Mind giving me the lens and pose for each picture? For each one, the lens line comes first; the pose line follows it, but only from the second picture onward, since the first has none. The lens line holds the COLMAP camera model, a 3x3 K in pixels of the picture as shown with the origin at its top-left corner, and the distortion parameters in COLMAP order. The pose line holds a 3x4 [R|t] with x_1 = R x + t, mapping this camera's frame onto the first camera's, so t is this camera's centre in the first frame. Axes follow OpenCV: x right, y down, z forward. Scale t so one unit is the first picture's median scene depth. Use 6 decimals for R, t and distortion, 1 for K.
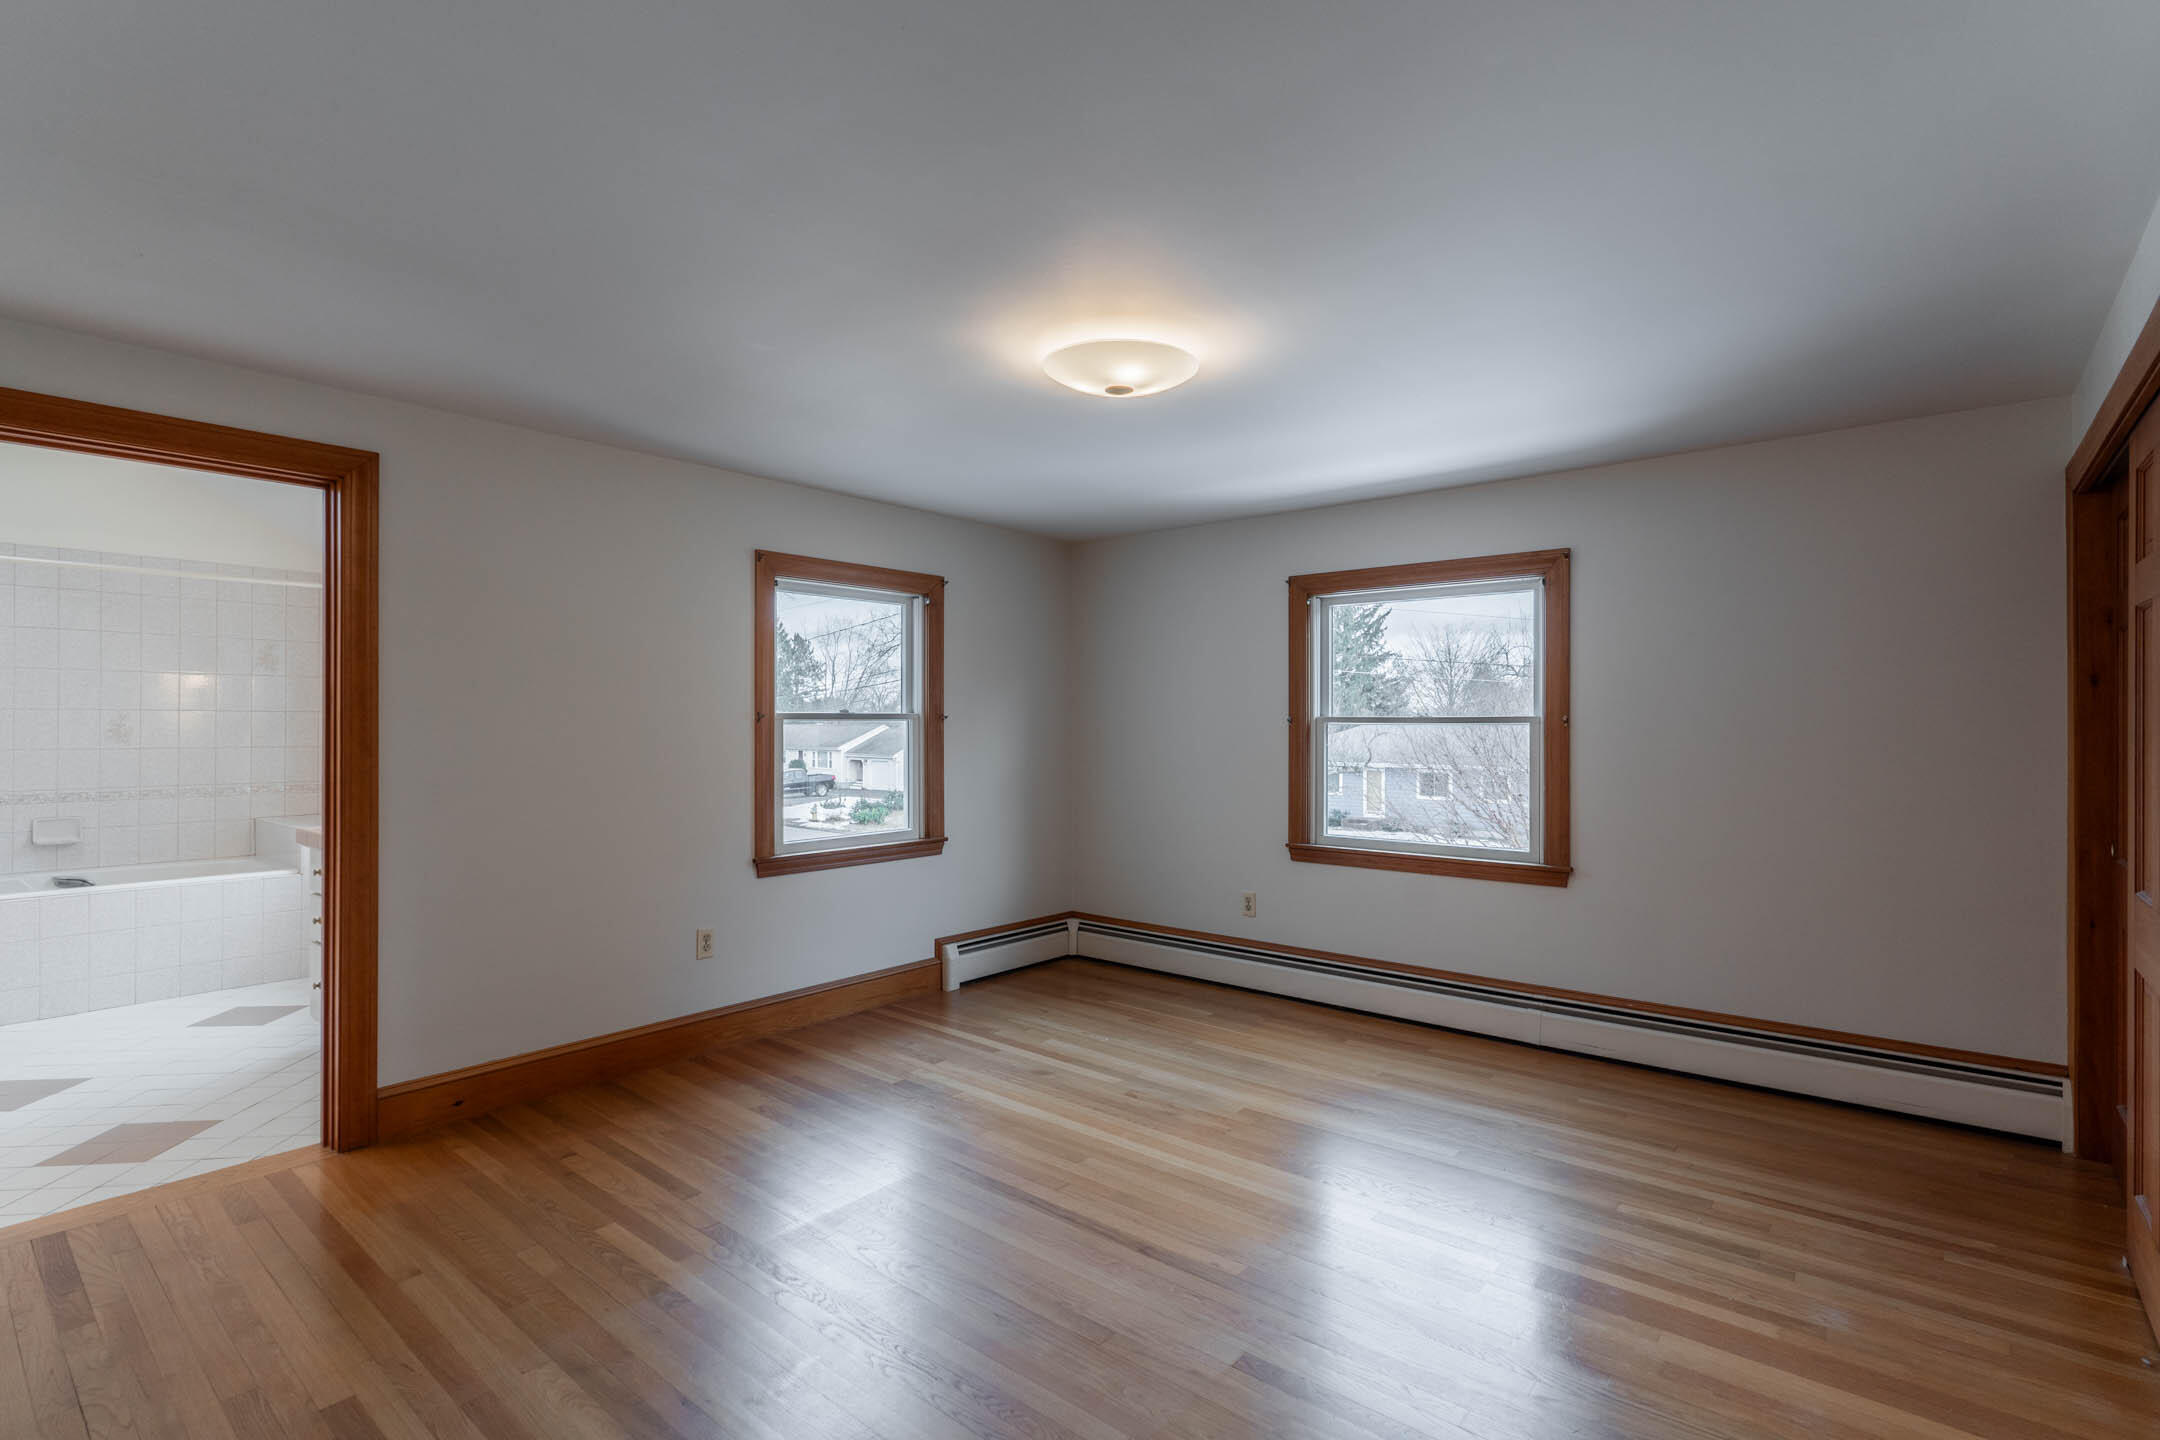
lens RADIAL K [[1025.0, 0, 1070.3], [0, 1025.0, 731.6], [0, 0, 1]] dist [-0.002665, 0.001694]
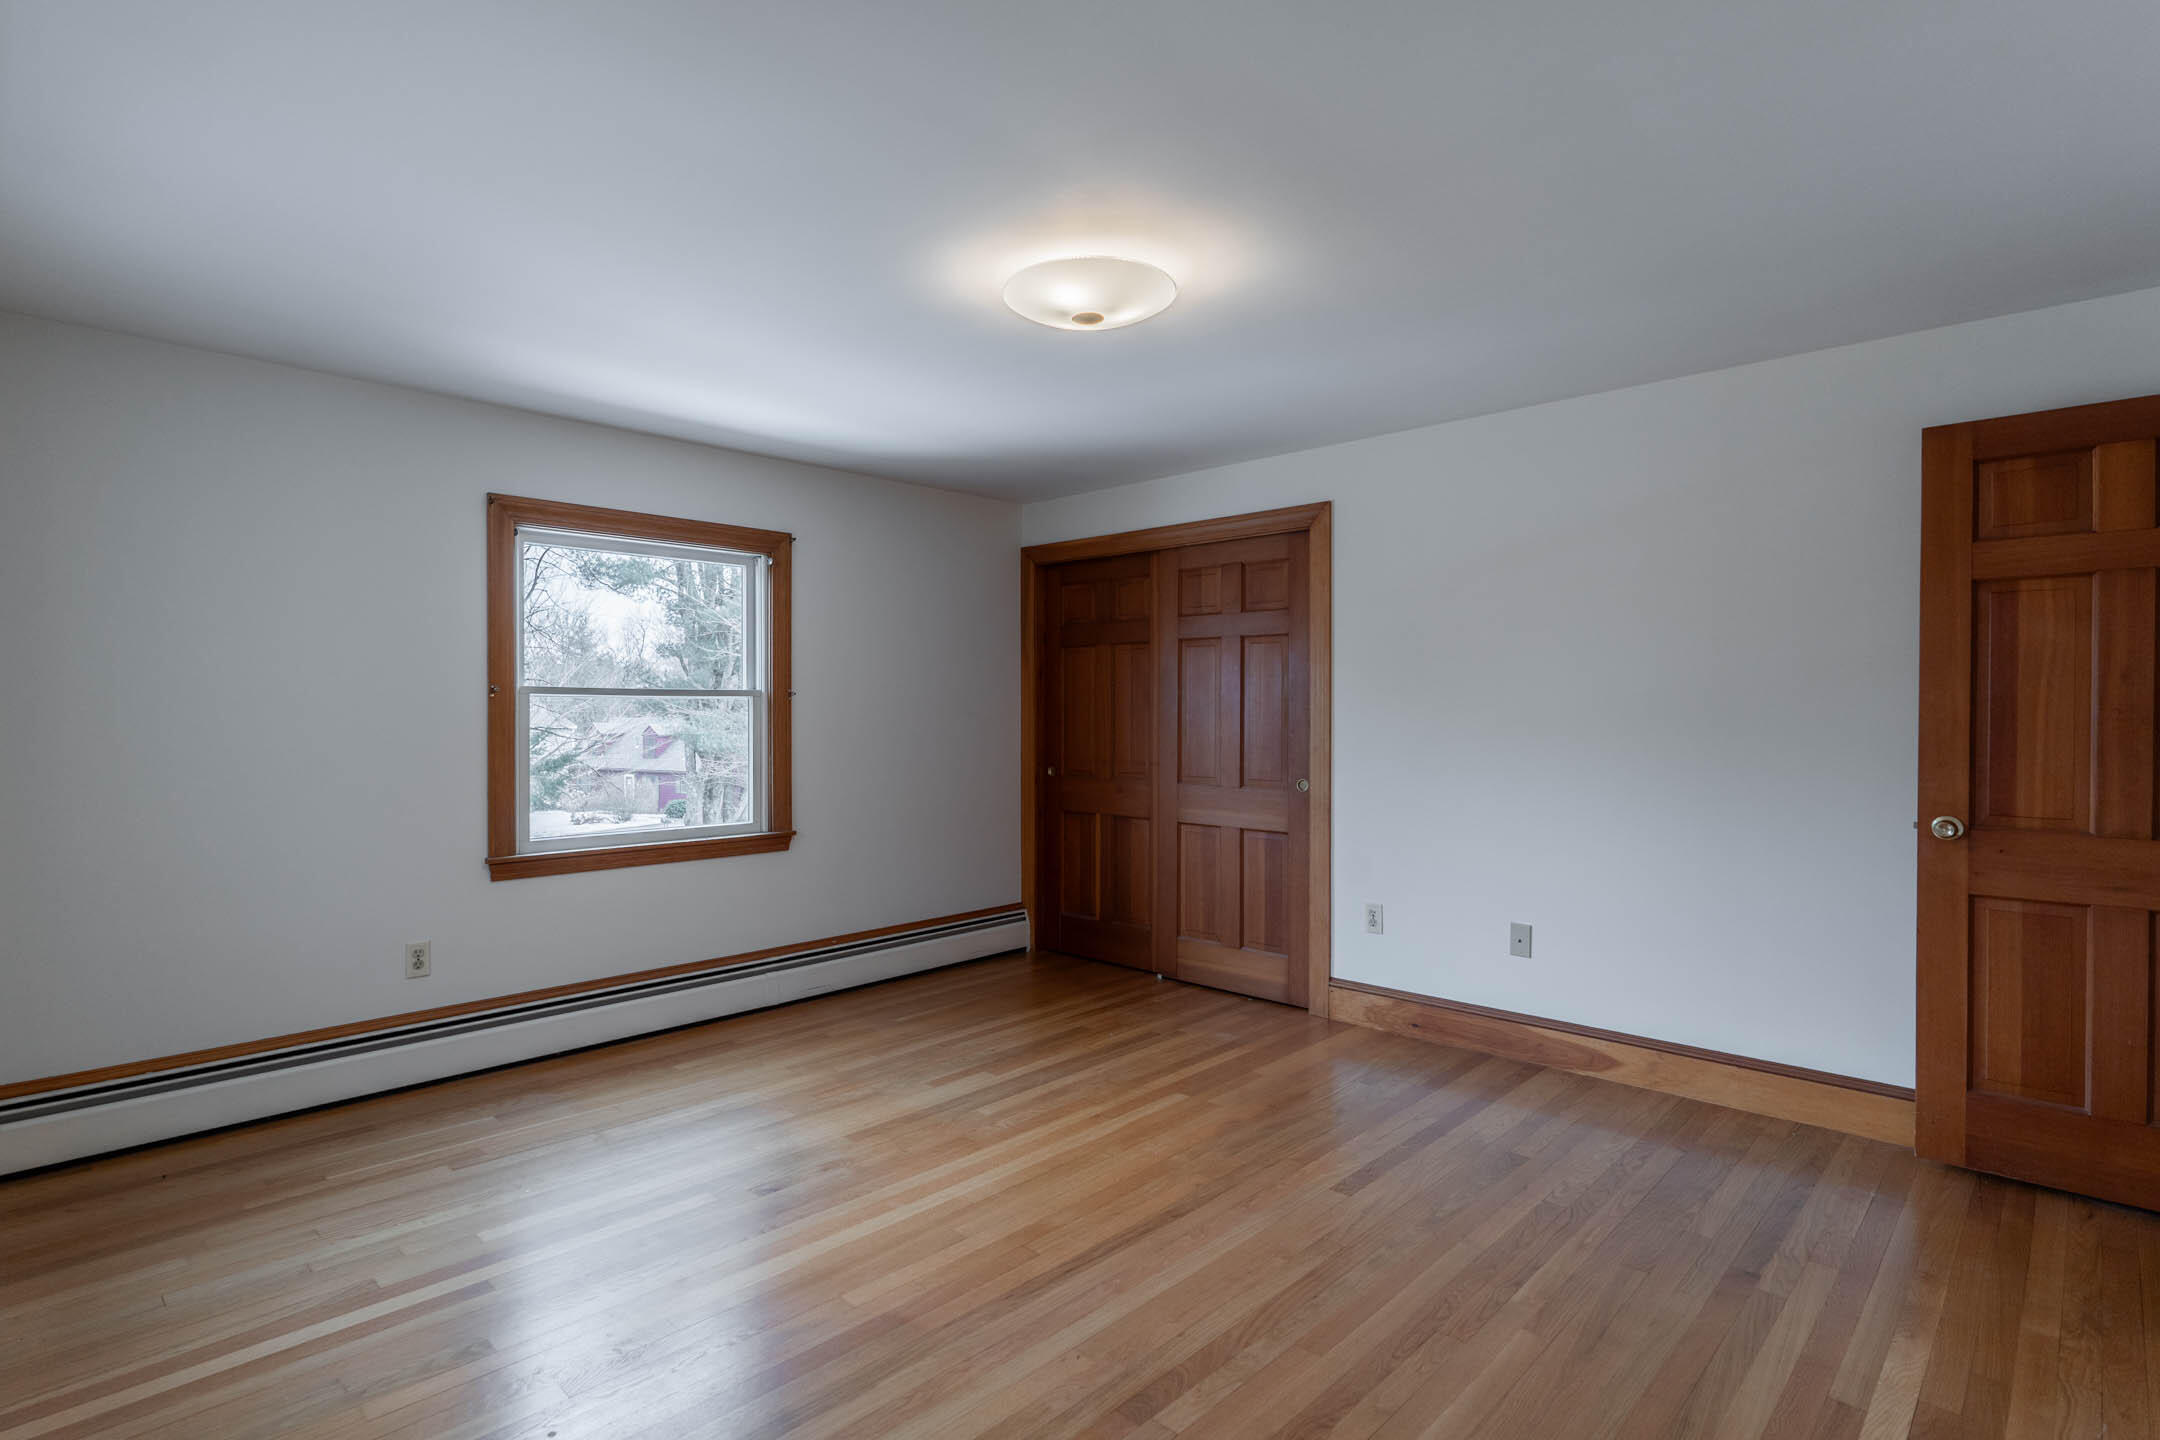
lens RADIAL K [[1025.0, 0, 1072.0], [0, 1025.0, 722.8], [0, 0, 1]] dist [-0.002665, 0.001694]
pose [[0.076032, -0.011456, 0.997040, -0.550706], [0.007616, 0.999911, 0.010908, 0.008860], [-0.997076, 0.006764, 0.076112, 0.608214]]
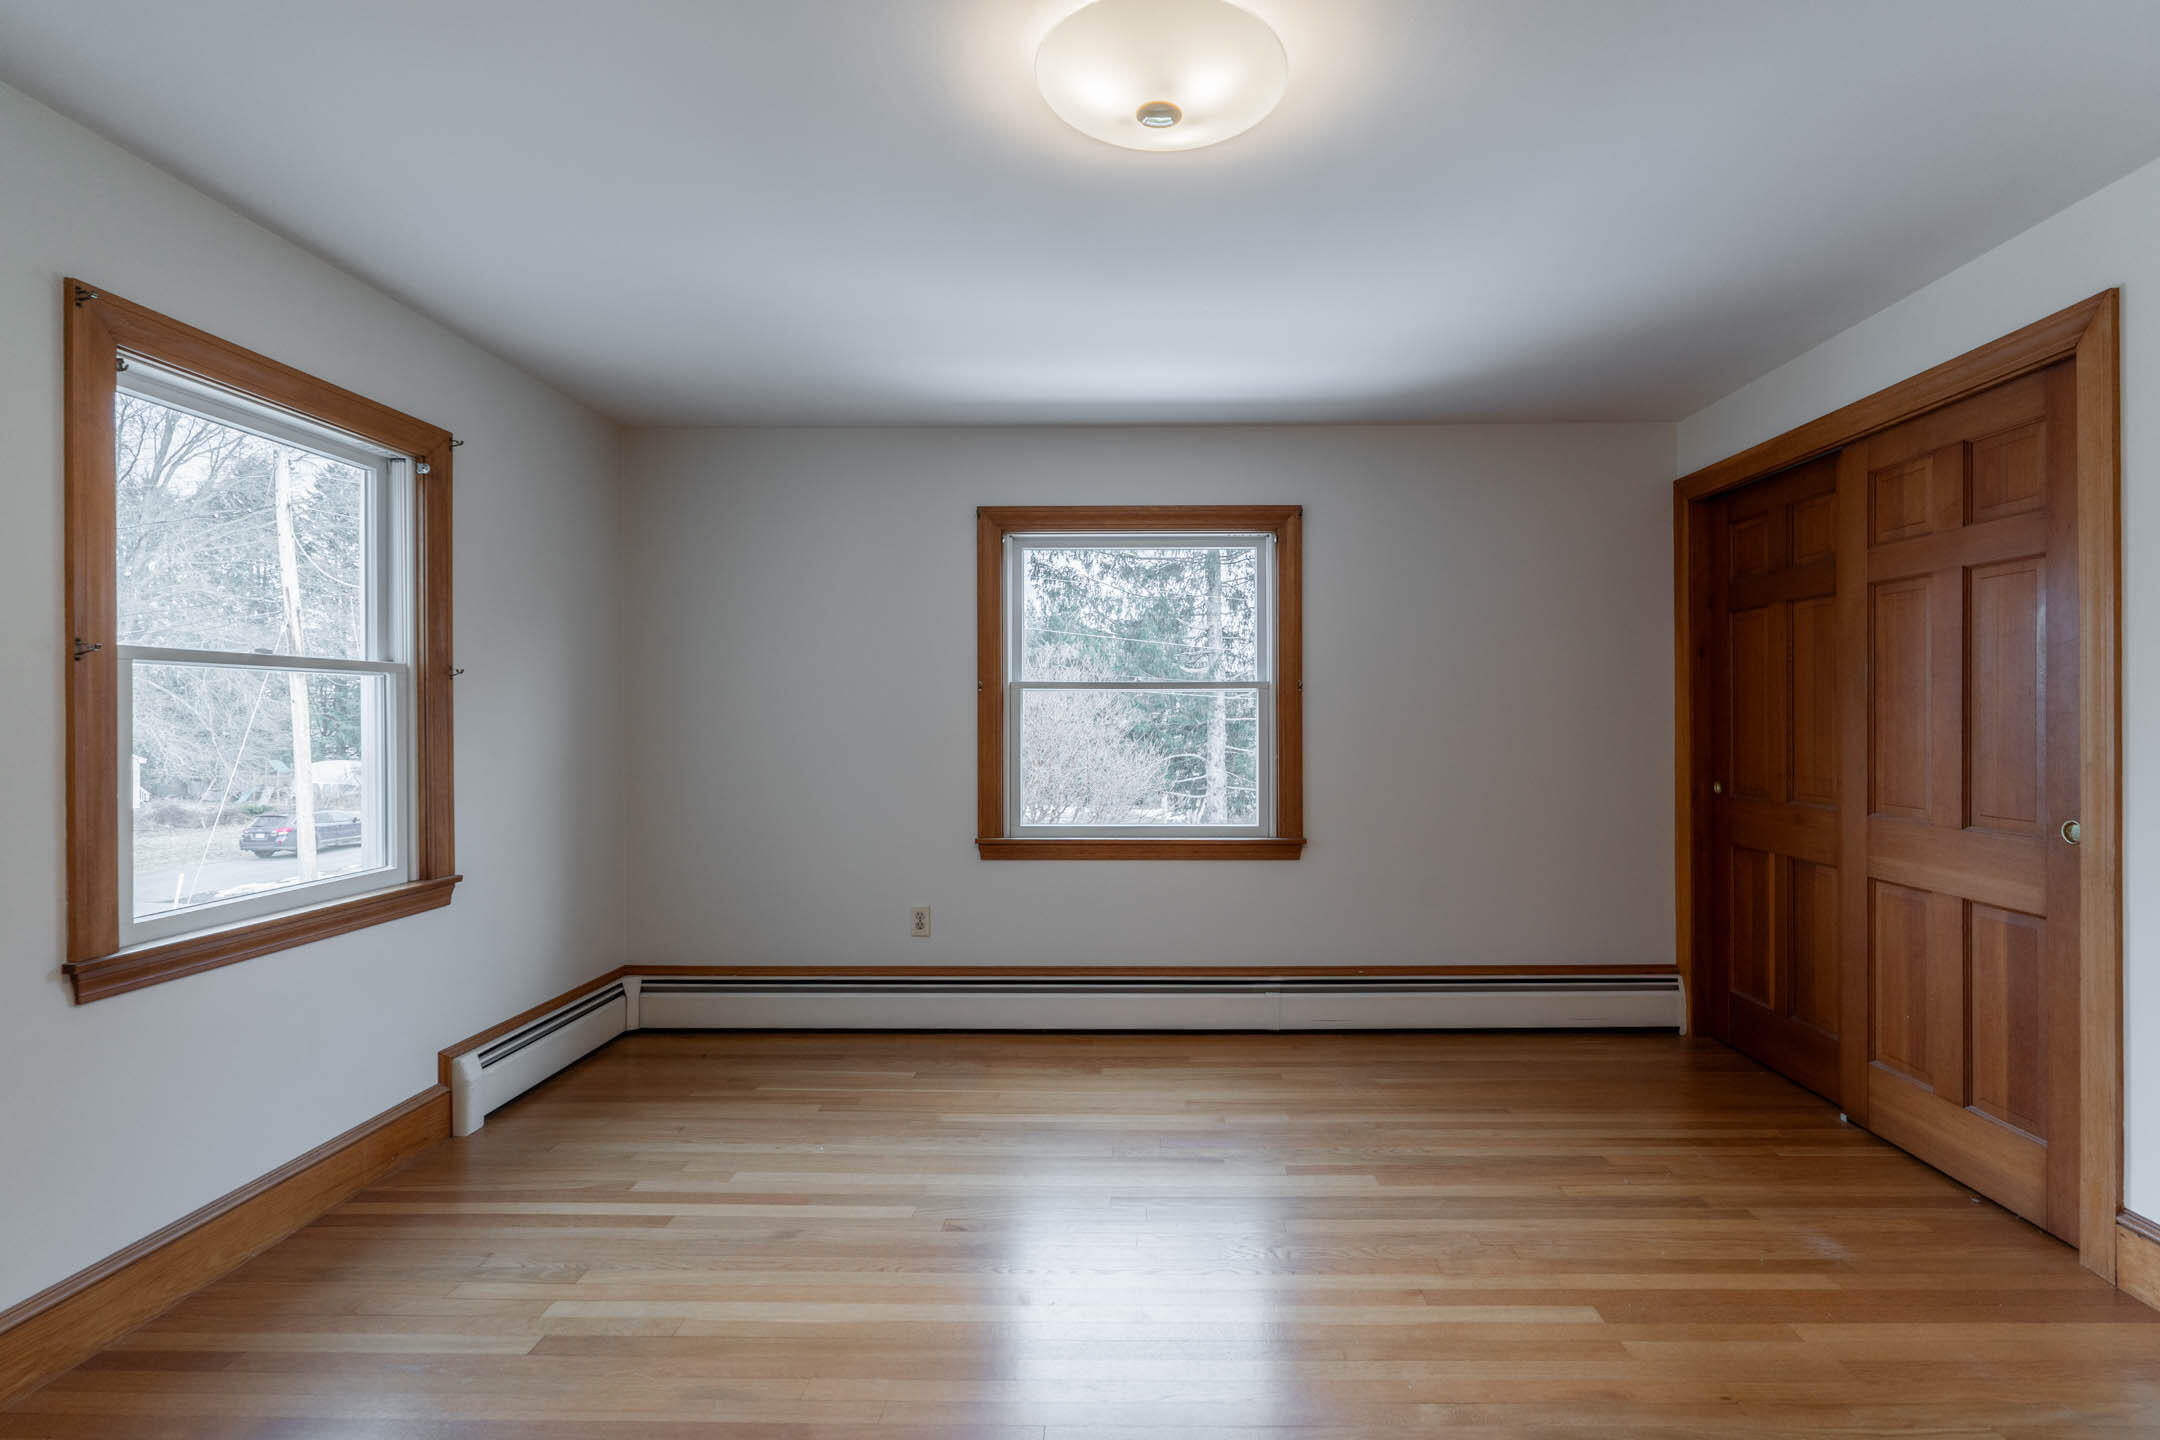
lens RADIAL K [[1025.0, 0, 1142.5], [0, 1025.0, 719.1], [0, 0, 1]] dist [-0.002665, 0.001694]
pose [[0.764104, -0.003237, 0.645085, -0.236110], [0.007799, 0.999961, -0.004221, 0.022810], [-0.645046, 0.008256, 0.764099, 0.348829]]
